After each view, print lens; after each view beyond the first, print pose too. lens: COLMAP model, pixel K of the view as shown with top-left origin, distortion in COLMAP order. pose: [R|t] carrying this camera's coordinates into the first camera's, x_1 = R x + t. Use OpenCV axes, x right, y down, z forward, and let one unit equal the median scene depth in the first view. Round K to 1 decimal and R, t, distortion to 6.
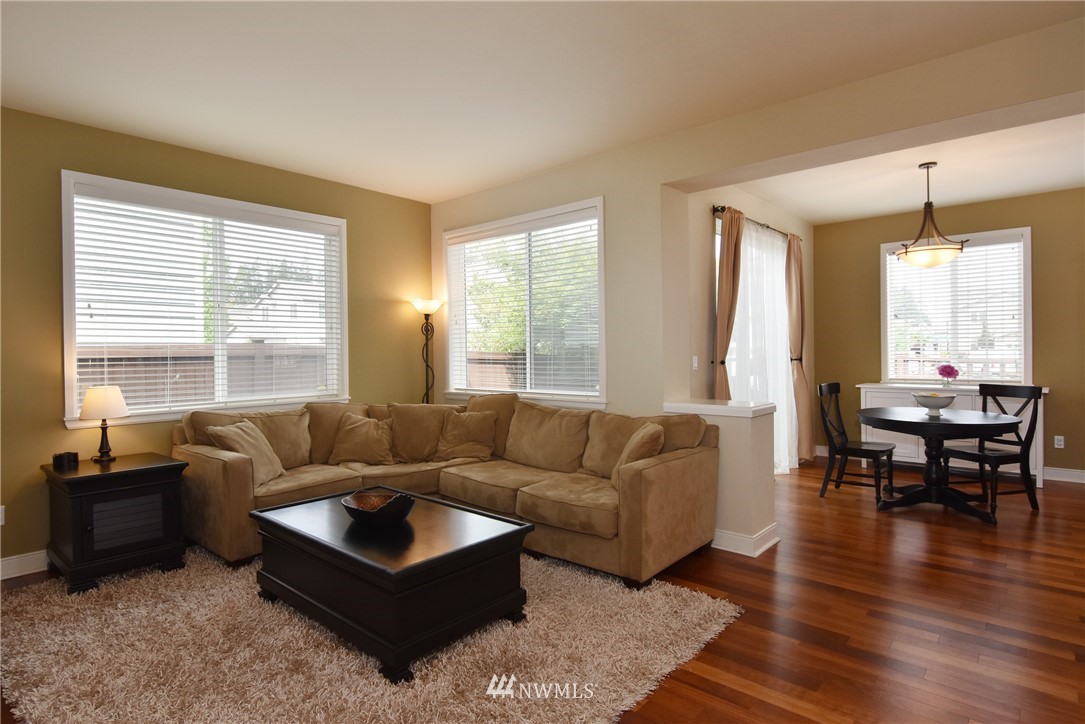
lens RADIAL K [[566.8, 0, 543.5], [0, 566.8, 356.7], [0, 0, 1]] dist [0.049754, -0.053534]
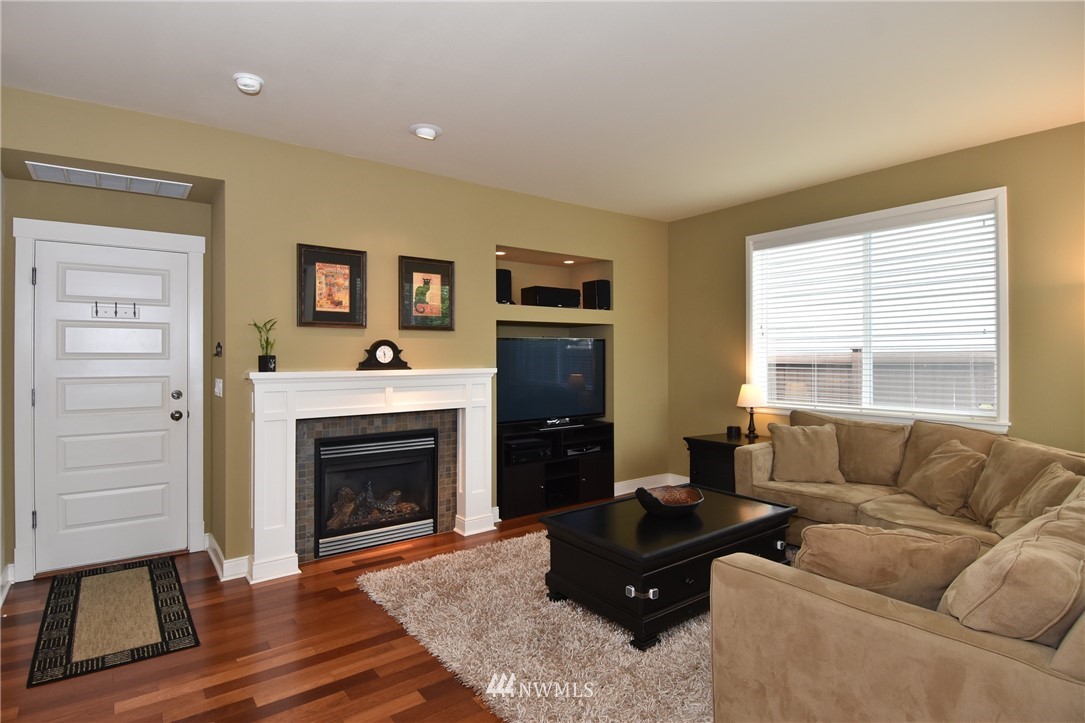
lens RADIAL K [[566.8, 0, 543.5], [0, 566.8, 356.2], [0, 0, 1]] dist [0.049754, -0.053534]
pose [[-0.190593, 0.001340, -0.981668, 0.601425], [-0.009624, 0.999948, 0.003234, -0.014208], [0.981622, 0.010064, -0.190570, 0.646636]]
